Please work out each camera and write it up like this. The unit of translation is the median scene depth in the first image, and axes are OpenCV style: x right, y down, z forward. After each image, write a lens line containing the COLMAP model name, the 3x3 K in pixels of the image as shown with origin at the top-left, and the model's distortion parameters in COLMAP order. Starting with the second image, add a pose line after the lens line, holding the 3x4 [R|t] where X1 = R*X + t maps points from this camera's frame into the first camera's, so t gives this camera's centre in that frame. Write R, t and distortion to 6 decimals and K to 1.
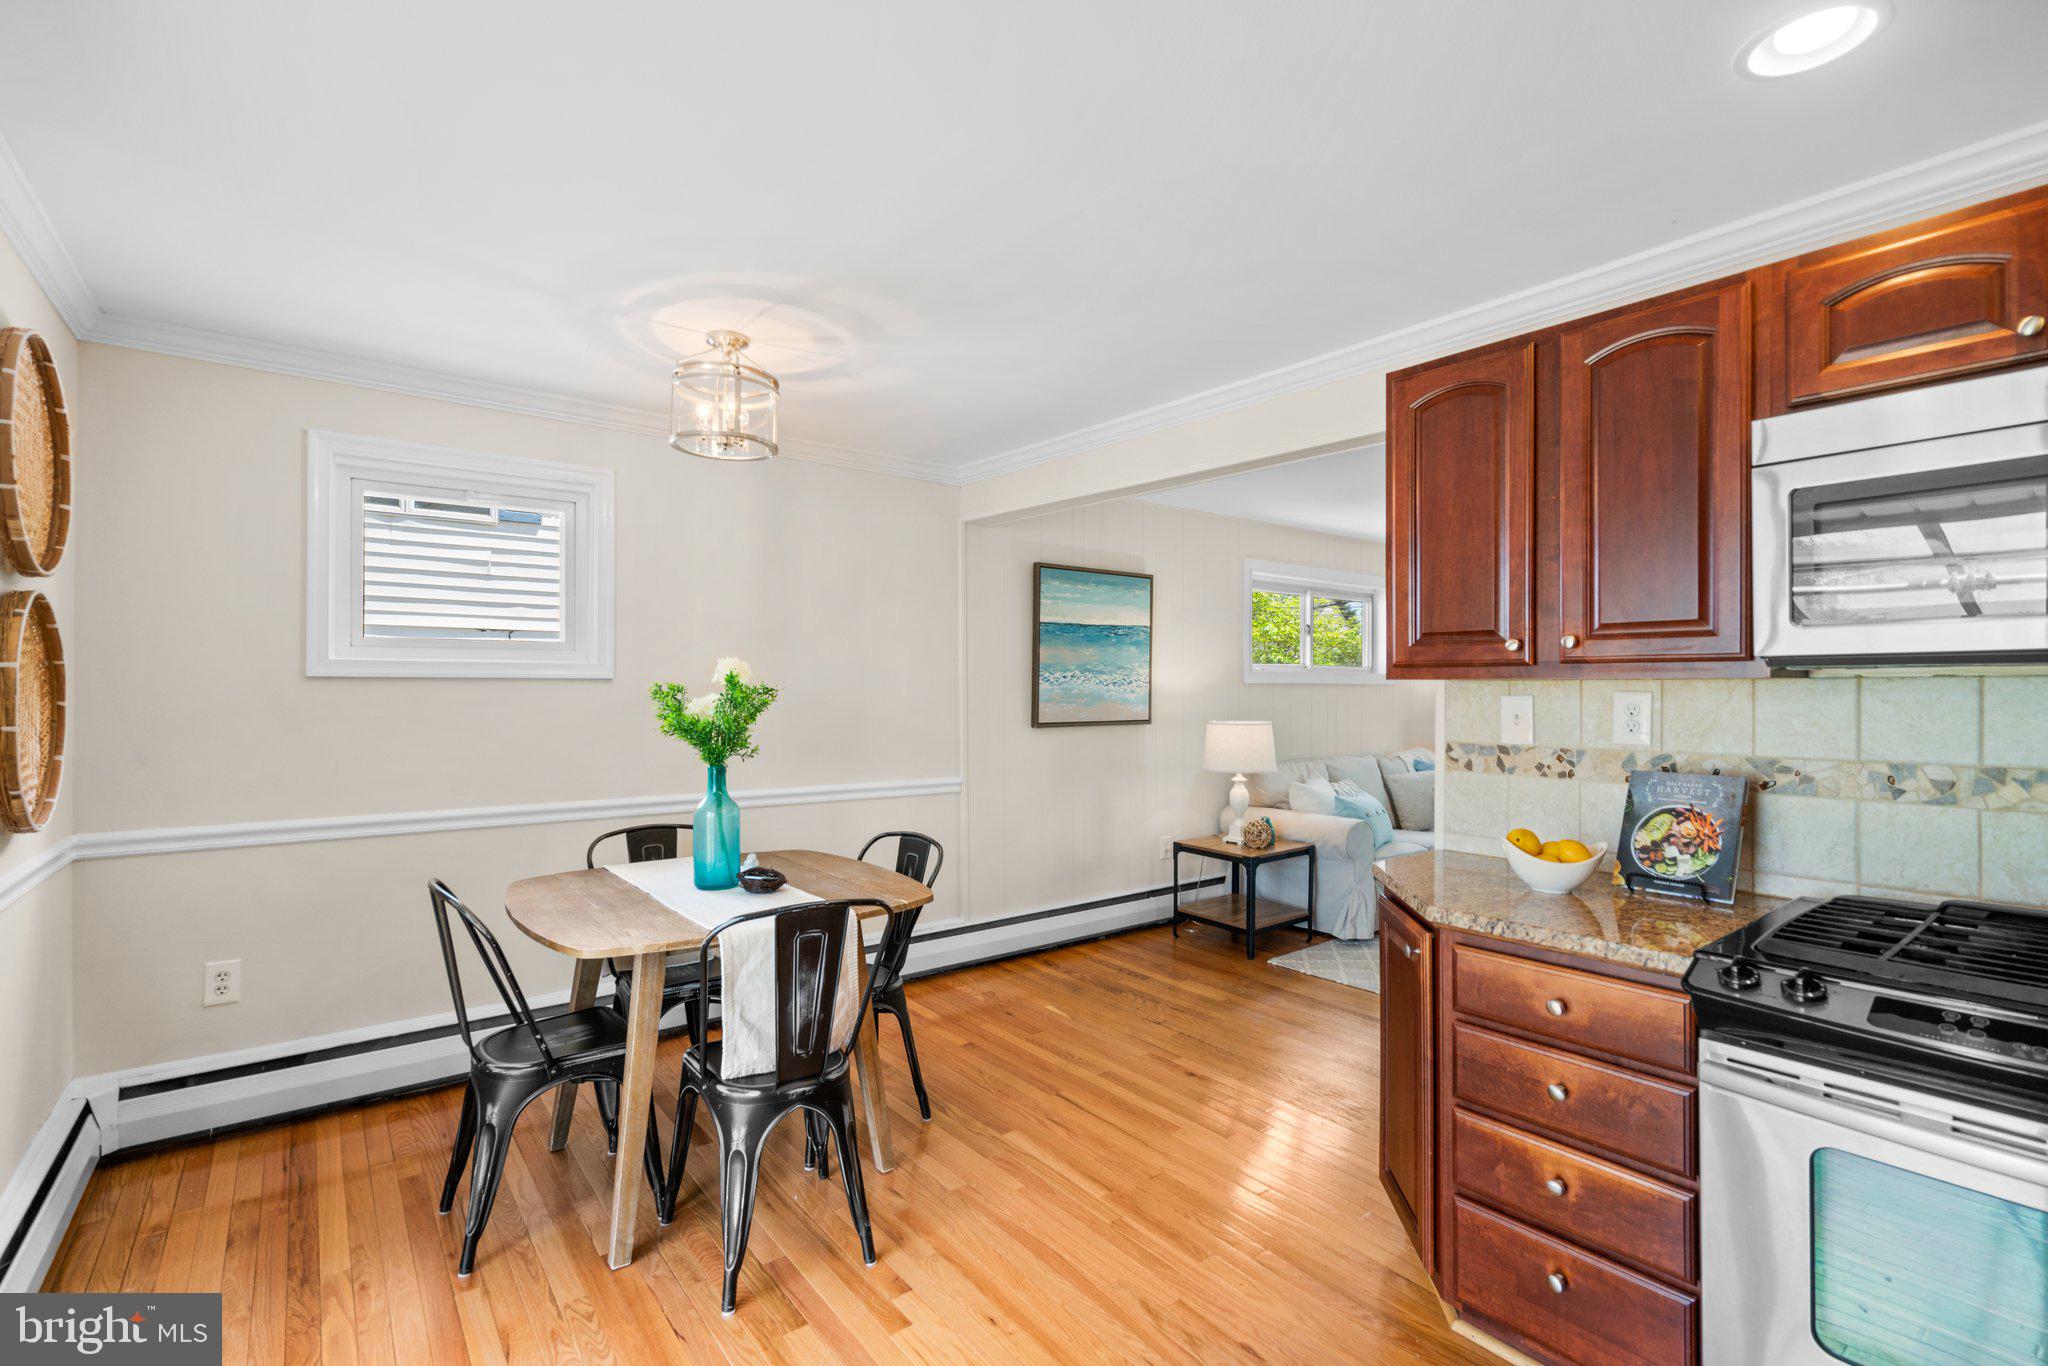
lens RADIAL K [[932.8, 0, 1024.0], [0, 932.8, 683.0], [0, 0, 1]] dist [0.002143, 0.000412]
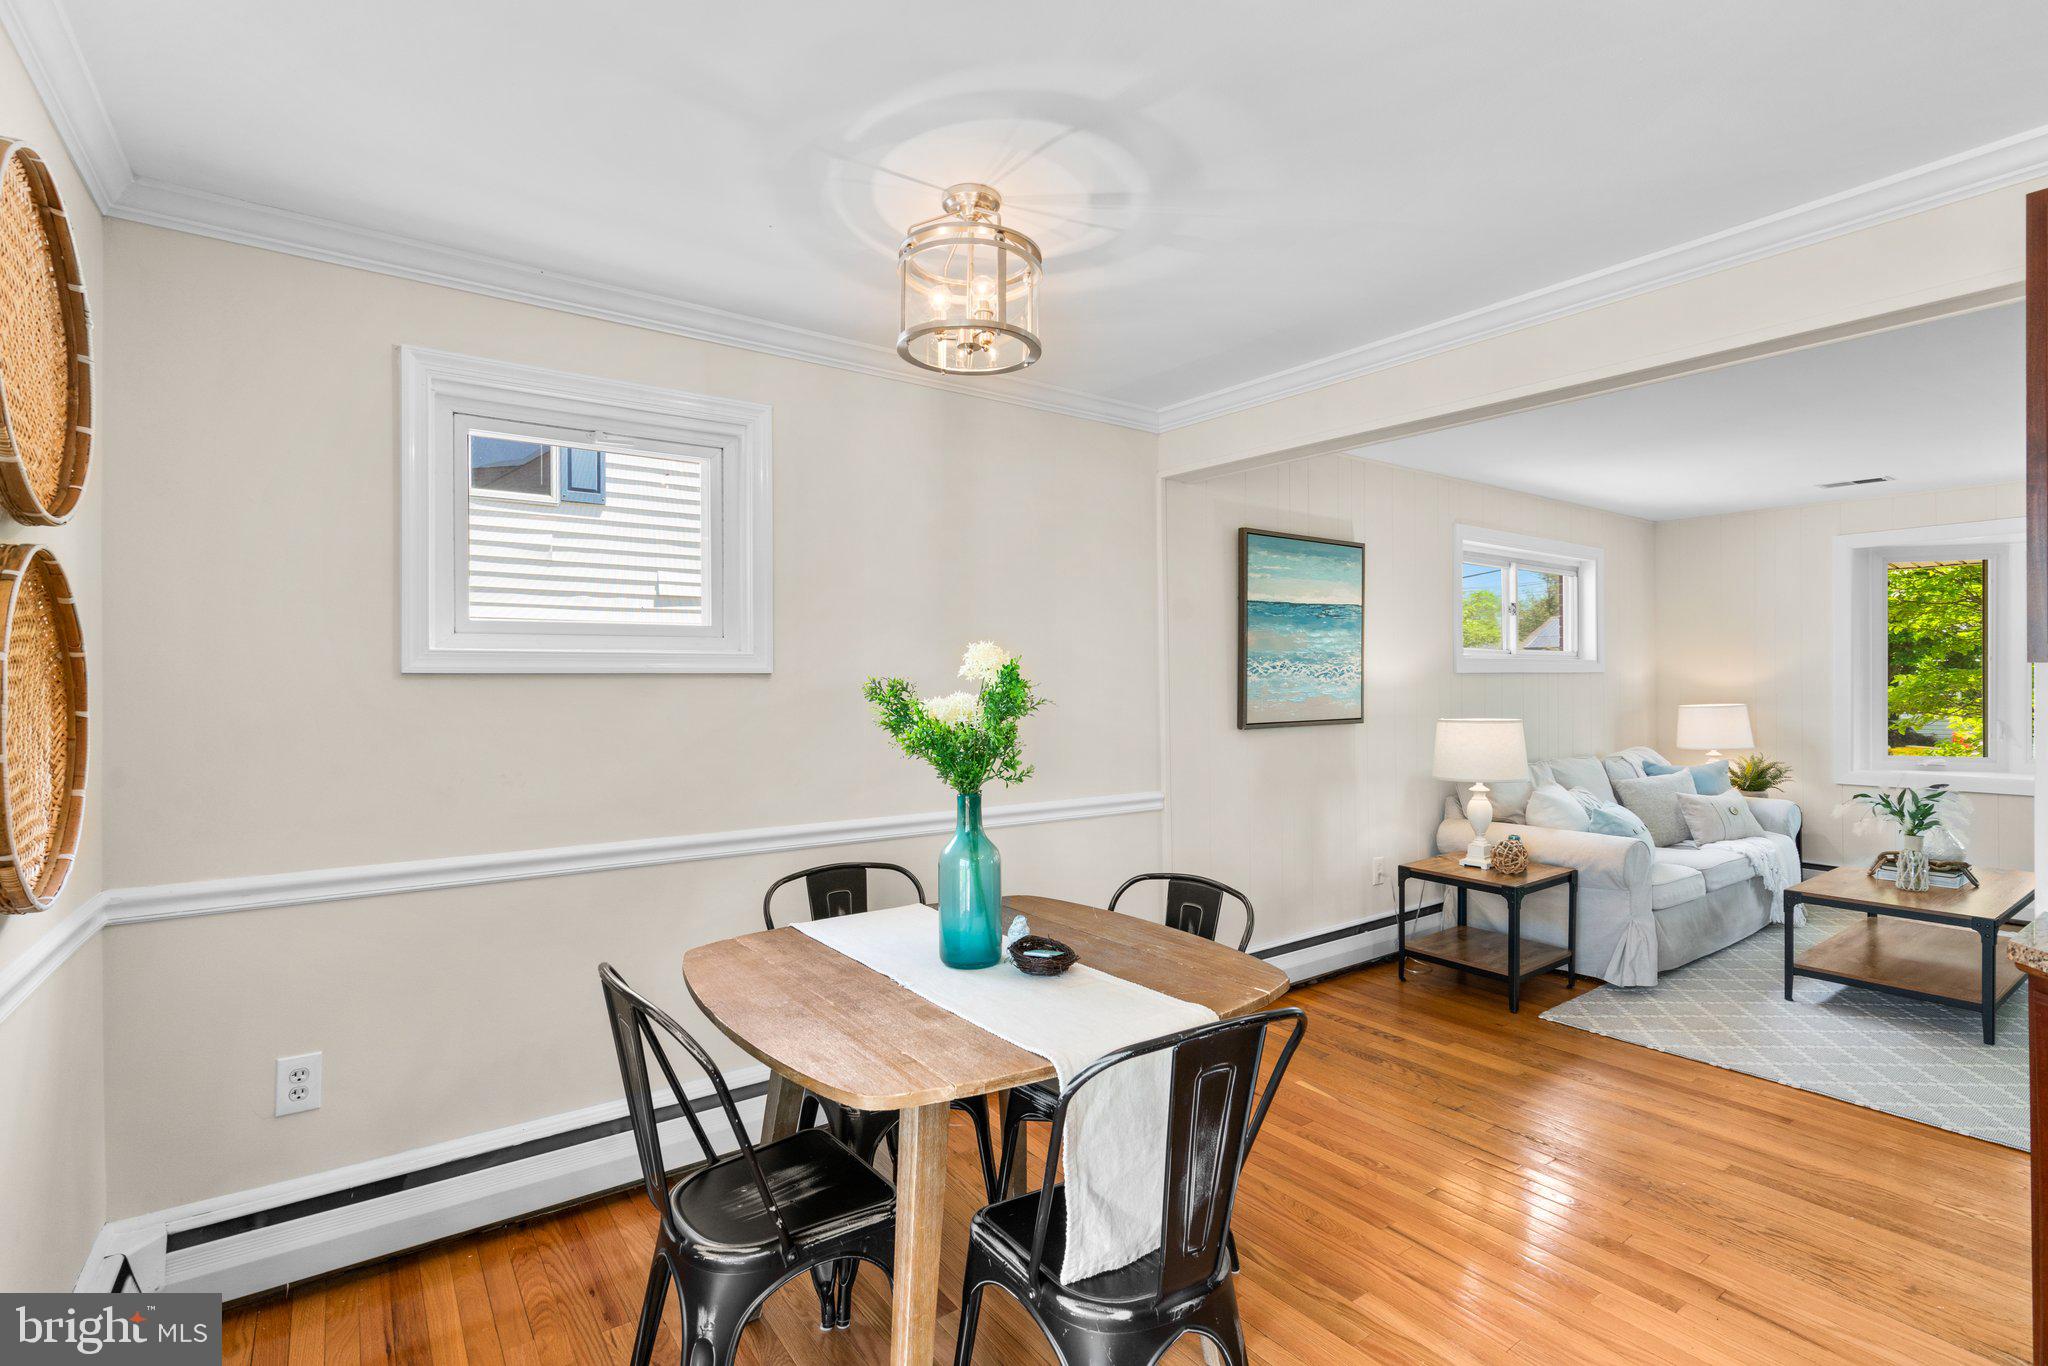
lens RADIAL K [[952.1, 0, 1025.6], [0, 952.1, 677.0], [0, 0, 1]] dist [-0.001641, 0.001018]
pose [[0.999482, -0.007097, -0.031403, -0.231491], [0.007166, 0.999972, 0.002077, -0.001478], [0.031387, -0.002301, 0.999505, 0.238804]]
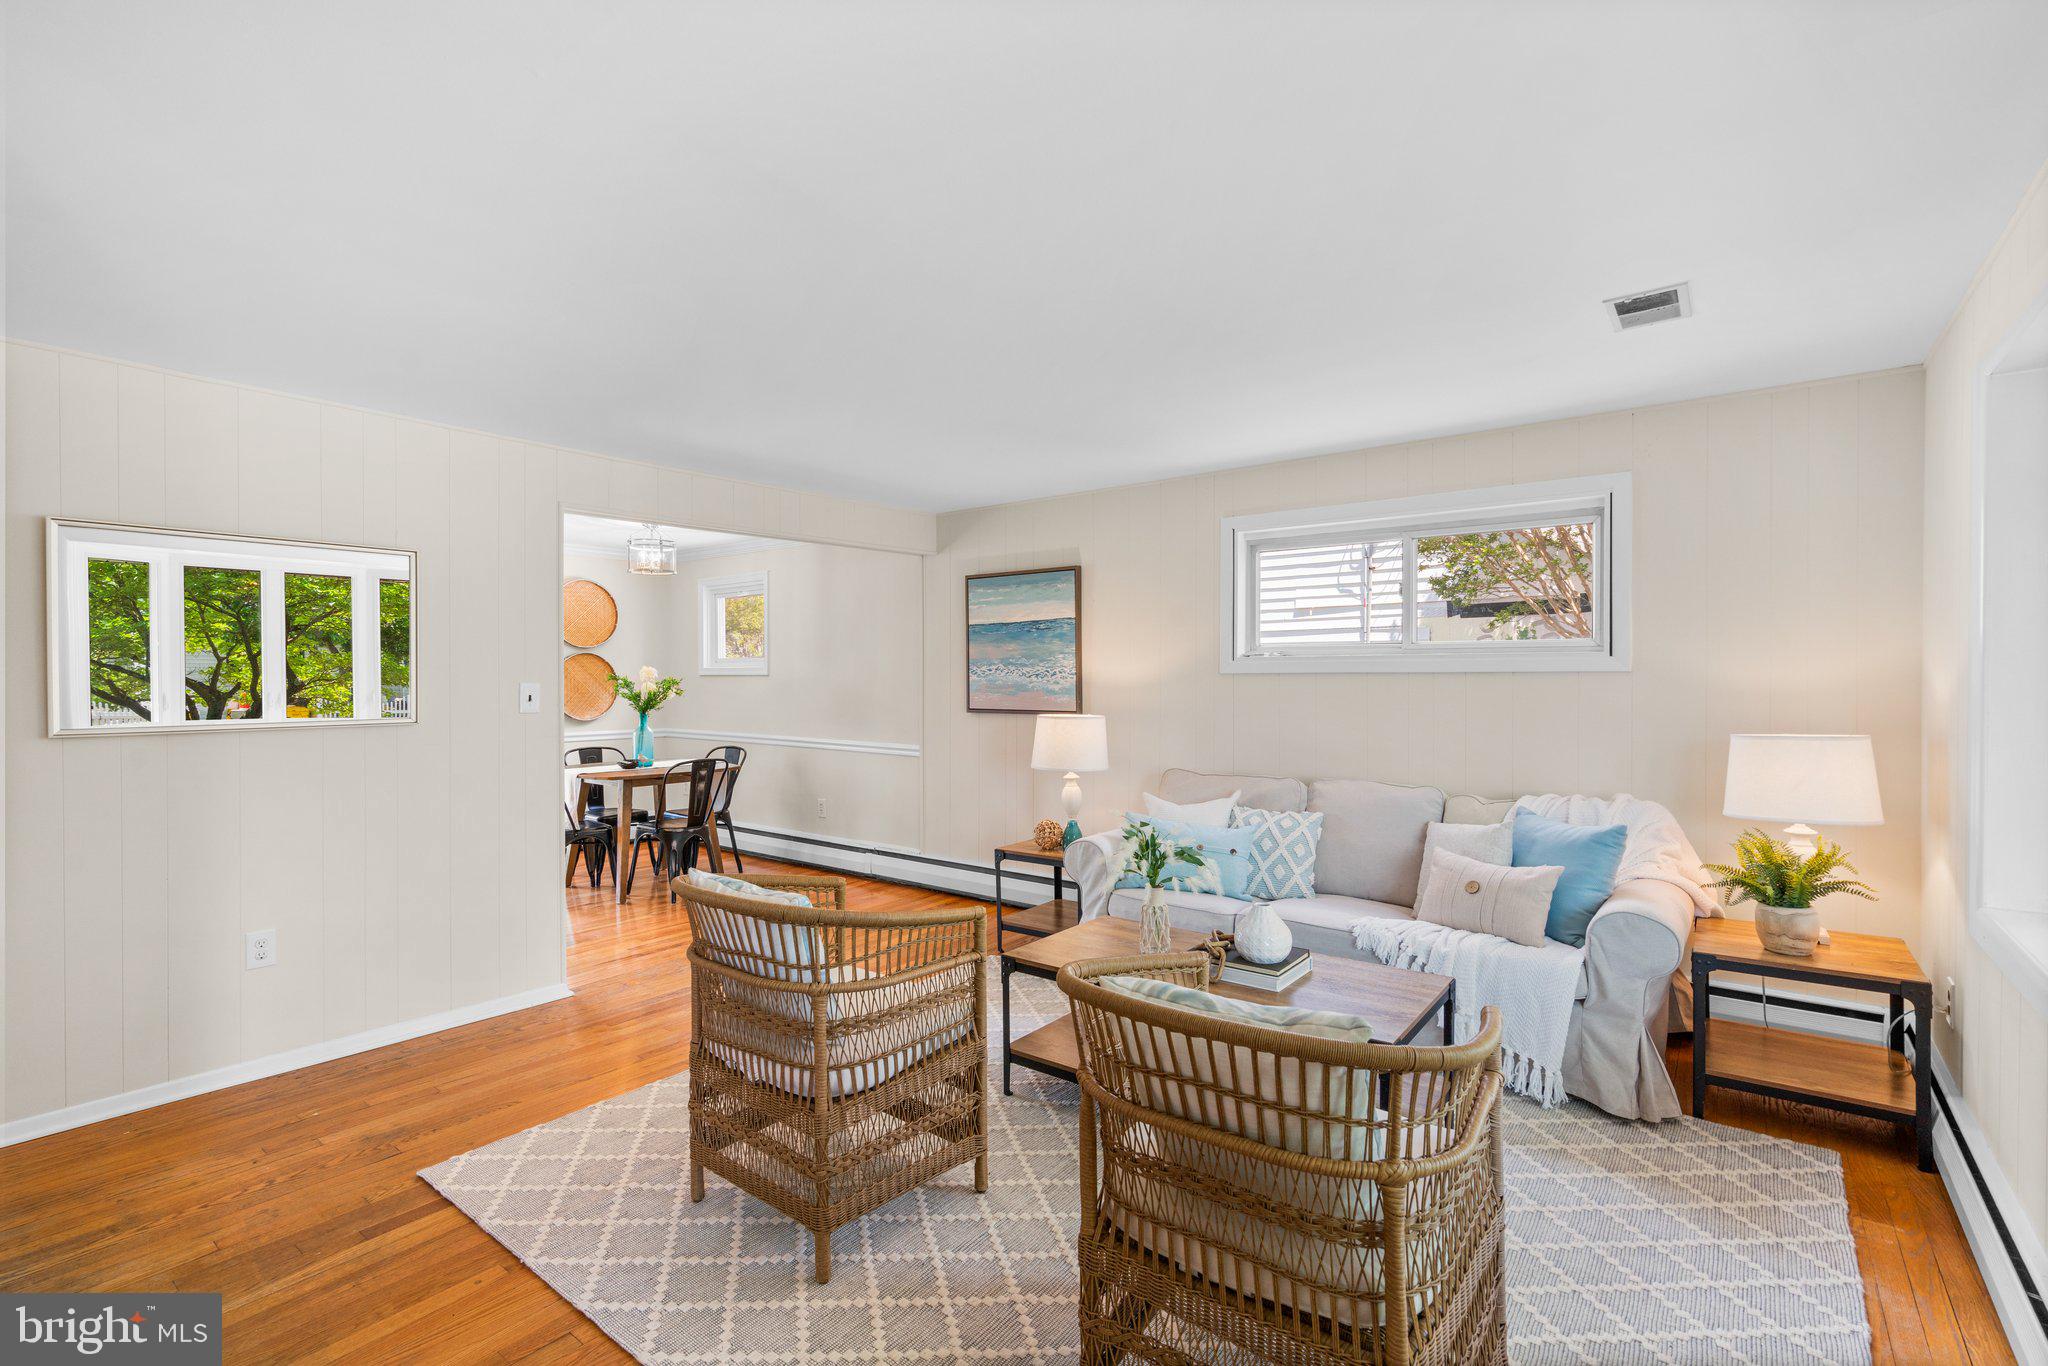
lens RADIAL K [[928.2, 0, 1024.0], [0, 928.2, 683.0], [0, 0, 1]] dist [-0.043164, 0.000117]
pose [[0.259062, 0.004923, -0.965848, 1.817538], [0.008858, 0.999933, 0.007472, 0.002581], [0.965820, -0.010492, 0.259001, 1.152319]]
